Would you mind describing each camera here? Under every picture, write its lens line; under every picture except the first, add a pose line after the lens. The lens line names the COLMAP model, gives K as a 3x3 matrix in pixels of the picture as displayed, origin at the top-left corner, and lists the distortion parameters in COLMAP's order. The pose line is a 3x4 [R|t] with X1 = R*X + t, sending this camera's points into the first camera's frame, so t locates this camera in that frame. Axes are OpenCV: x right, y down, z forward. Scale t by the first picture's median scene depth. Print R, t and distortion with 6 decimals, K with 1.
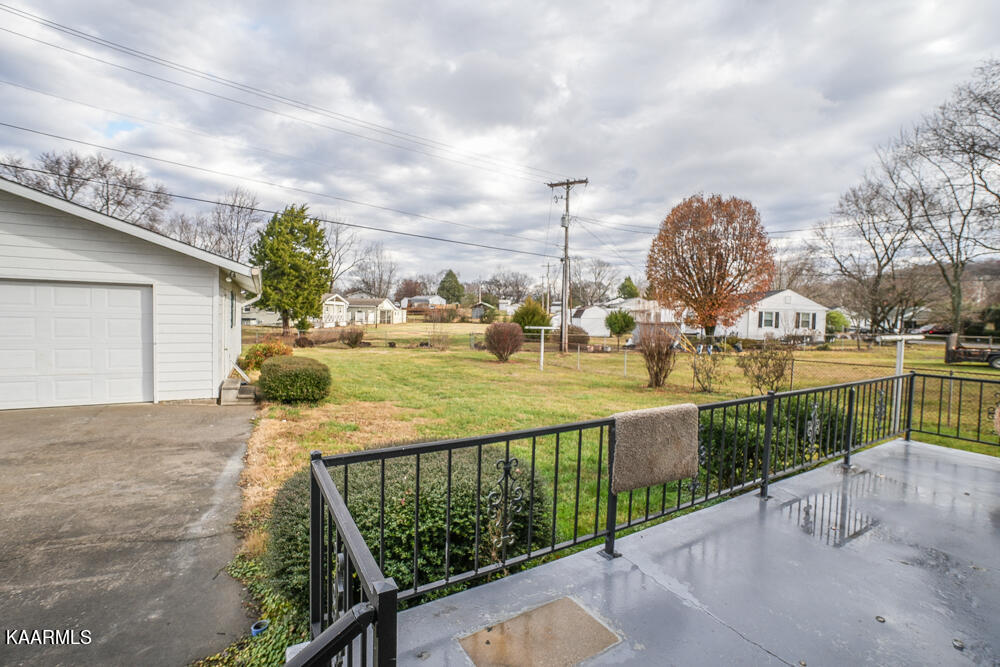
lens RADIAL K [[434.0, 0, 516.8], [0, 434.0, 332.6], [0, 0, 1]] dist [-0.017786, 0.003942]
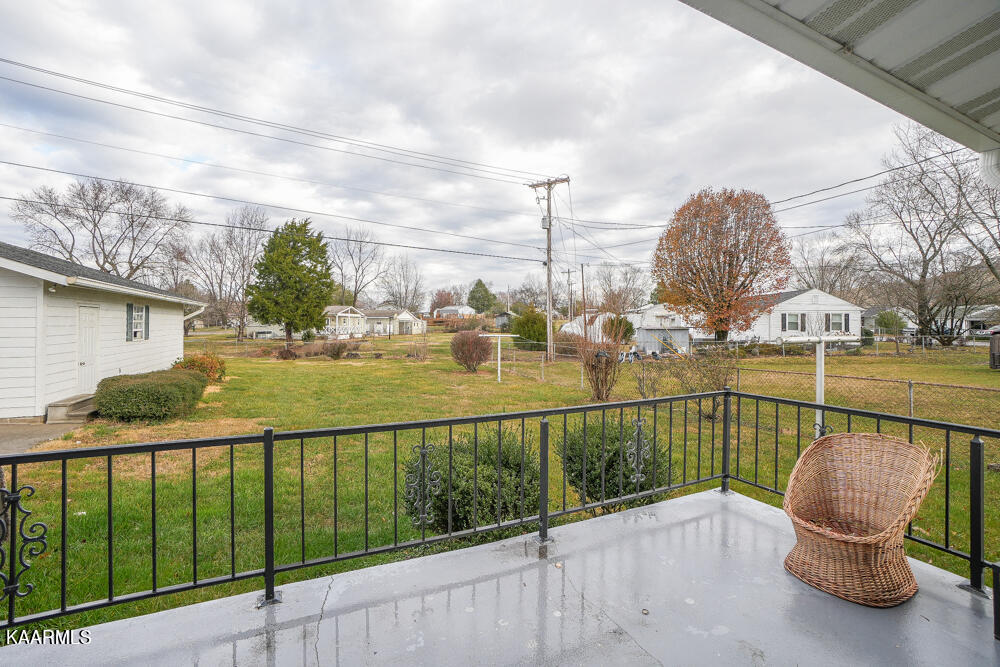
lens RADIAL K [[435.5, 0, 526.8], [0, 435.5, 304.4], [0, 0, 1]] dist [-0.019612, 0.002332]
pose [[0.995364, -0.024116, -0.093112, 0.111484], [0.015927, 0.996019, -0.087707, 0.003264], [0.094856, 0.085817, 0.991785, 0.050234]]
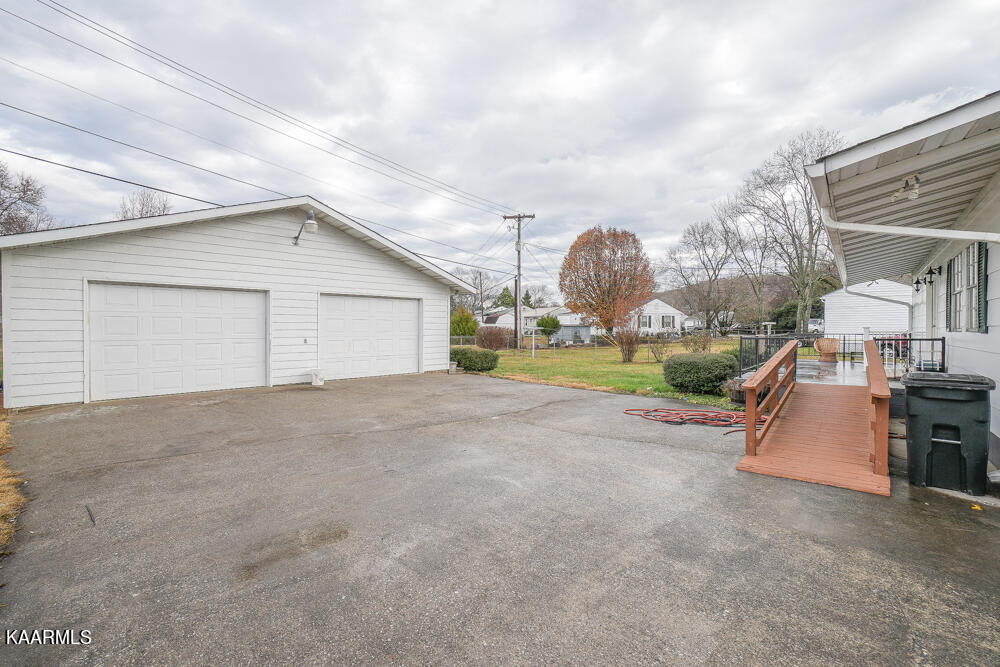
lens RADIAL K [[458.6, 0, 506.6], [0, 458.6, 329.1], [0, 0, 1]] dist [0.001280, 0.000425]
pose [[0.944705, -0.023197, 0.327099, -0.269157], [0.032676, 0.999189, -0.023513, 0.012377], [-0.326288, 0.032901, 0.944698, -0.186415]]
